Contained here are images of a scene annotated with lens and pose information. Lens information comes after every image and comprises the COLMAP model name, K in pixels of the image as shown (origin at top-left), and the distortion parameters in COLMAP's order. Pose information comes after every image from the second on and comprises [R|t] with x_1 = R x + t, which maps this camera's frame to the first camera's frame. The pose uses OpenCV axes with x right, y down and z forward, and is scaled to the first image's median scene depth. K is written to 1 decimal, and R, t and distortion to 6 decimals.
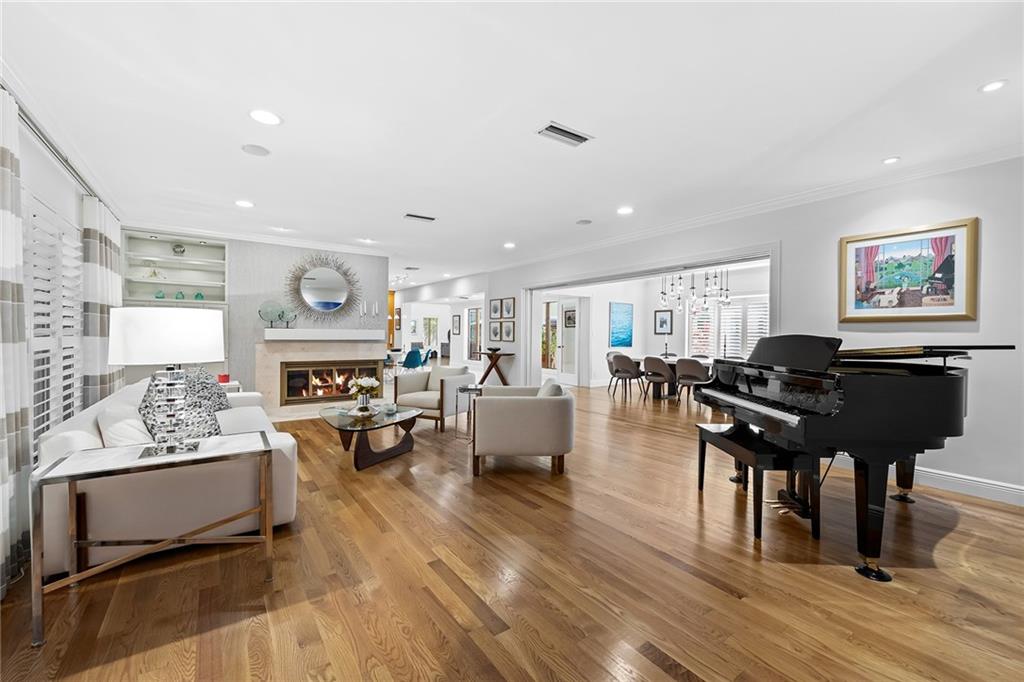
lens RADIAL K [[423.1, 0, 517.1], [0, 423.1, 341.4], [0, 0, 1]] dist [-0.001372, -0.002383]
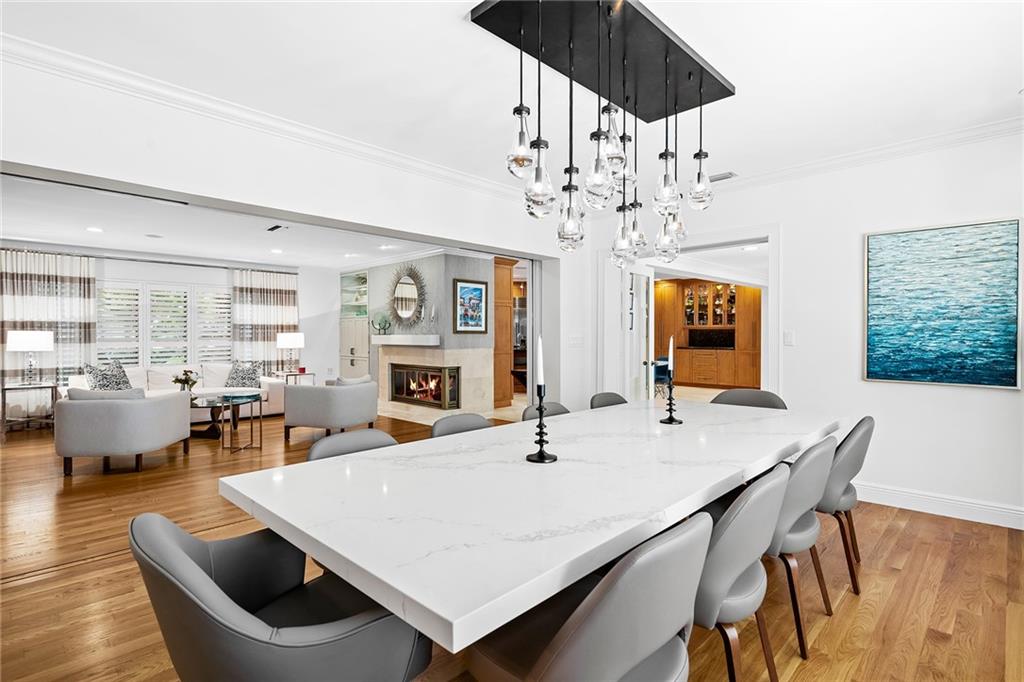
lens RADIAL K [[503.7, 0, 517.8], [0, 503.7, 333.8], [0, 0, 1]] dist [0.005731, -0.000349]
pose [[0.167099, -0.012599, -0.985860, 0.800962], [-0.012900, 0.999805, -0.014964, -0.016535], [0.985856, 0.015218, 0.166904, 1.005944]]
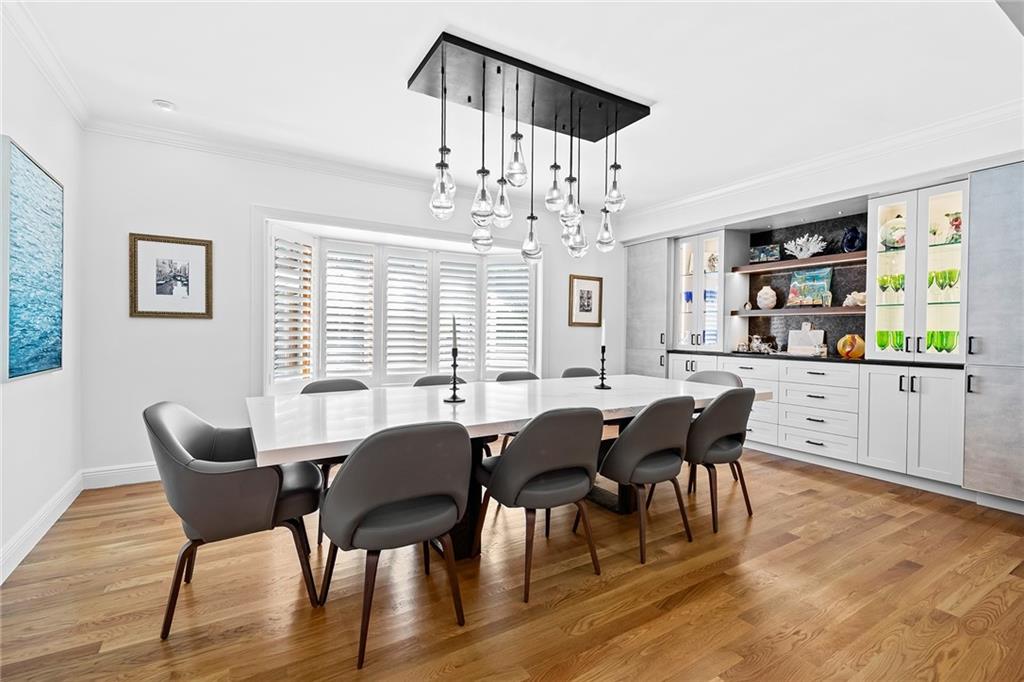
lens RADIAL K [[456.3, 0, 511.4], [0, 456.3, 338.0], [0, 0, 1]] dist [0.010121, -0.001303]
pose [[0.084227, -0.025208, 0.996128, 0.056388], [0.008648, 0.999661, 0.024566, -0.012008], [-0.996409, 0.006546, 0.084416, 1.119640]]
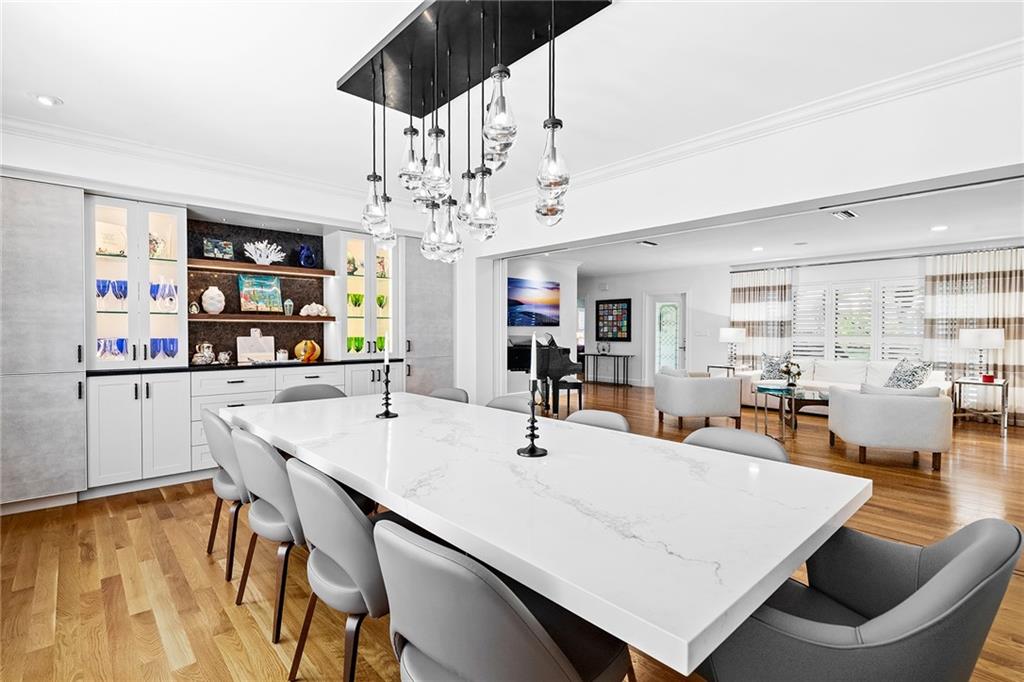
lens RADIAL K [[478.8, 0, 505.3], [0, 478.8, 336.8], [0, 0, 1]] dist [0.001116, 0.000346]
pose [[-0.994497, -0.011231, -0.104165, 0.469254], [-0.014111, 0.999537, 0.026952, -0.026391], [0.103814, 0.028274, -0.994195, 1.462742]]
